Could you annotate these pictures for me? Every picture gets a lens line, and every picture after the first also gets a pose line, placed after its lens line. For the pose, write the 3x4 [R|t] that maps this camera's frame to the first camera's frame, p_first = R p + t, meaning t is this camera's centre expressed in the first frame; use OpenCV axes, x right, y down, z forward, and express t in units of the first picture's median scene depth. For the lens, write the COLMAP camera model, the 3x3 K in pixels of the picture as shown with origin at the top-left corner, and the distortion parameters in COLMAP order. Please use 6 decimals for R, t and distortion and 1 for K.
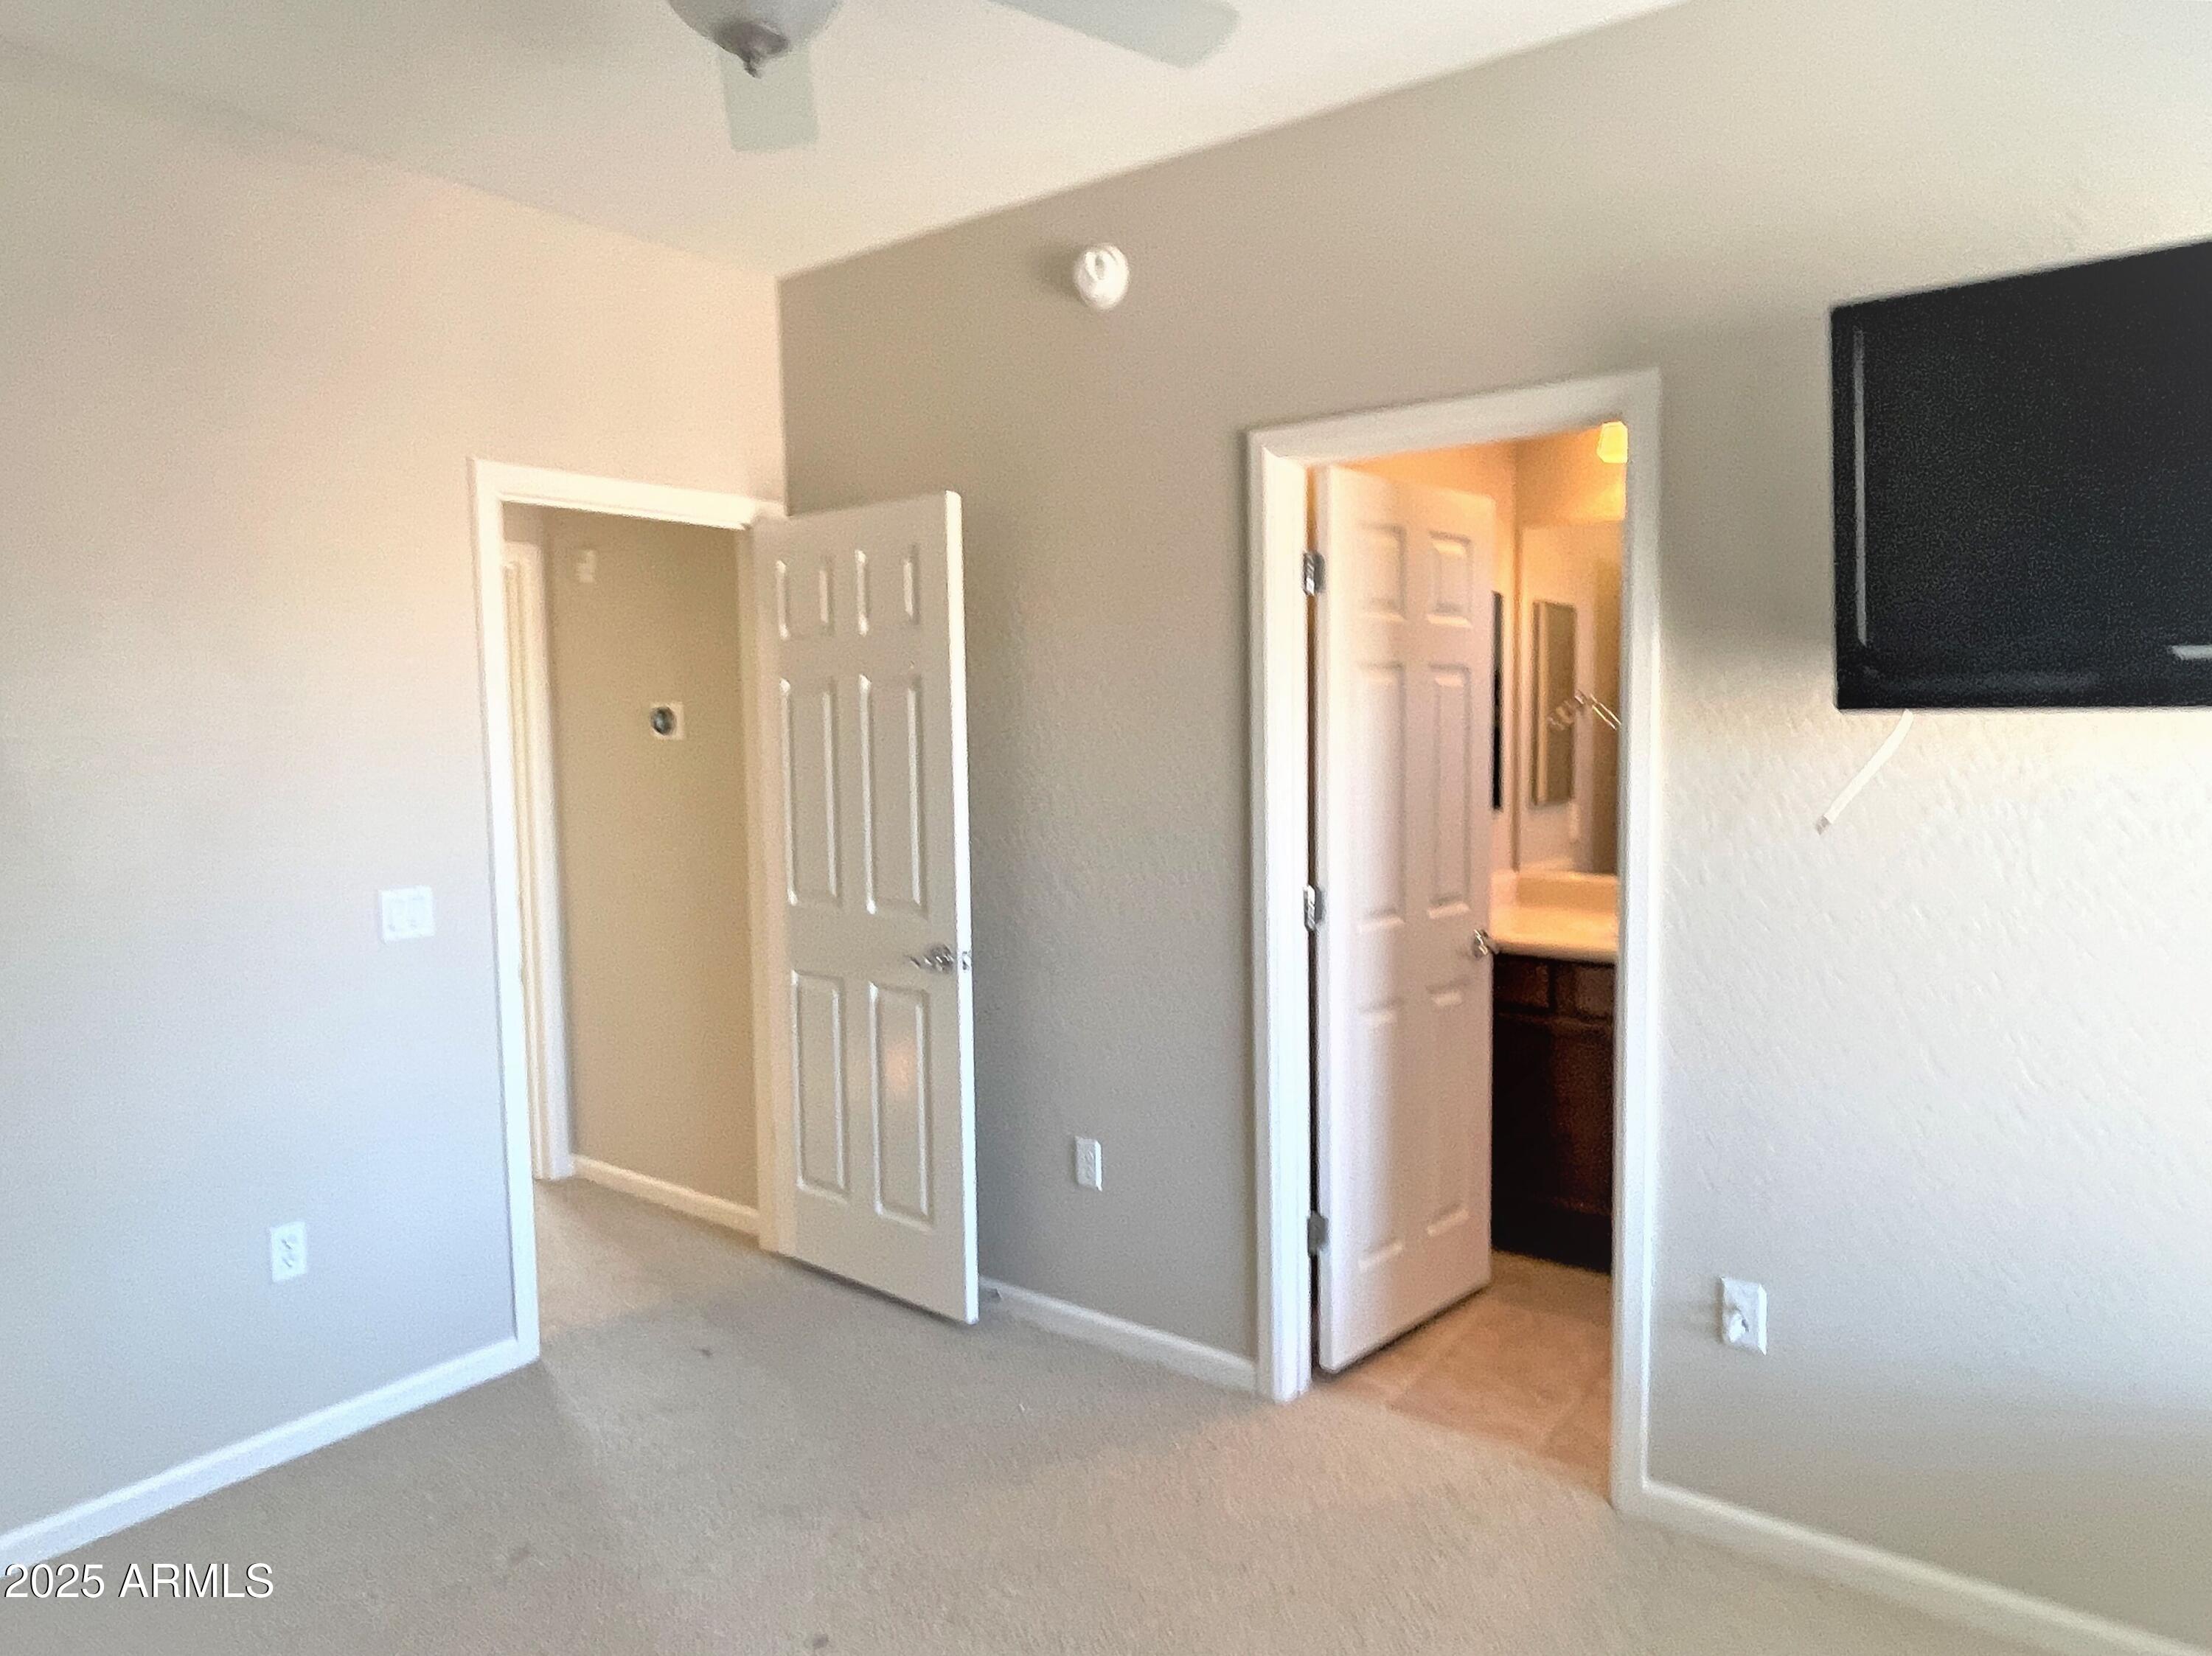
lens RADIAL K [[1332.2, 0, 1098.4], [0, 1332.2, 812.4], [0, 0, 1]] dist [0.000112, -0.003002]
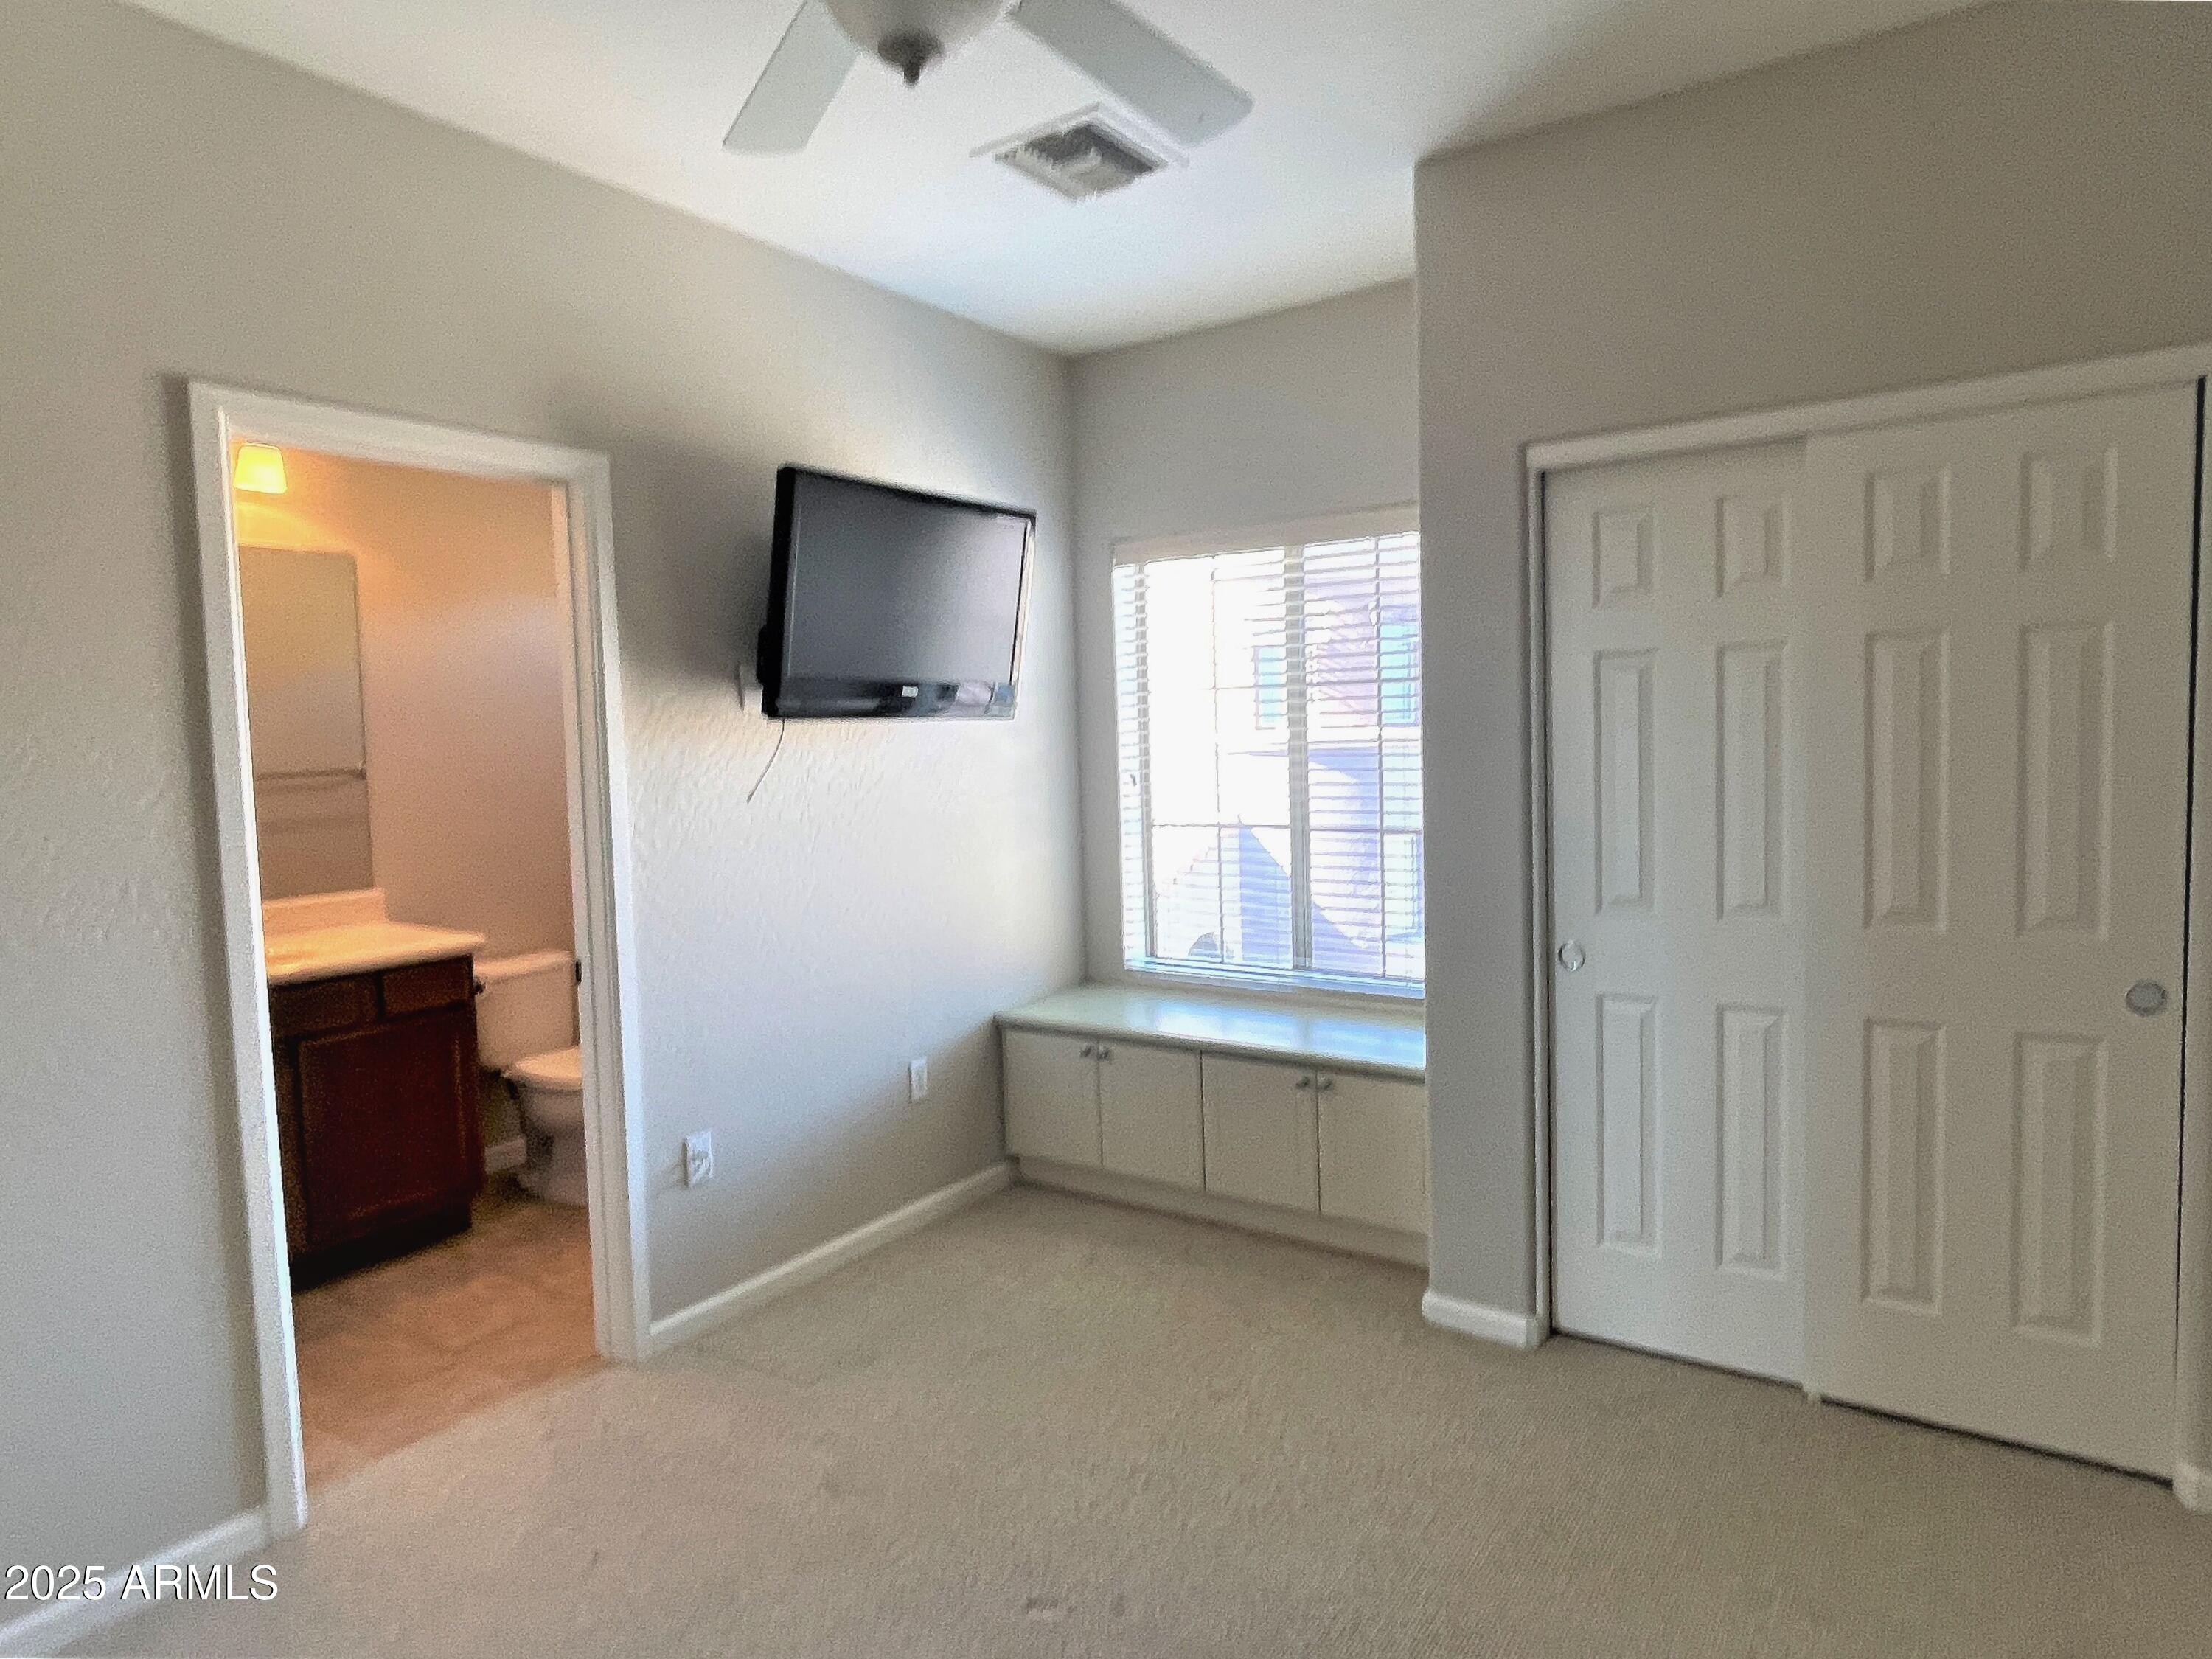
lens RADIAL K [[1332.2, 0, 1098.4], [0, 1332.2, 813.9], [0, 0, 1]] dist [0.000112, -0.003002]
pose [[-0.025938, -0.054514, 0.998176, -0.880615], [0.095818, 0.993779, 0.056764, -0.016622], [-0.995061, 0.097116, -0.020553, 0.576336]]
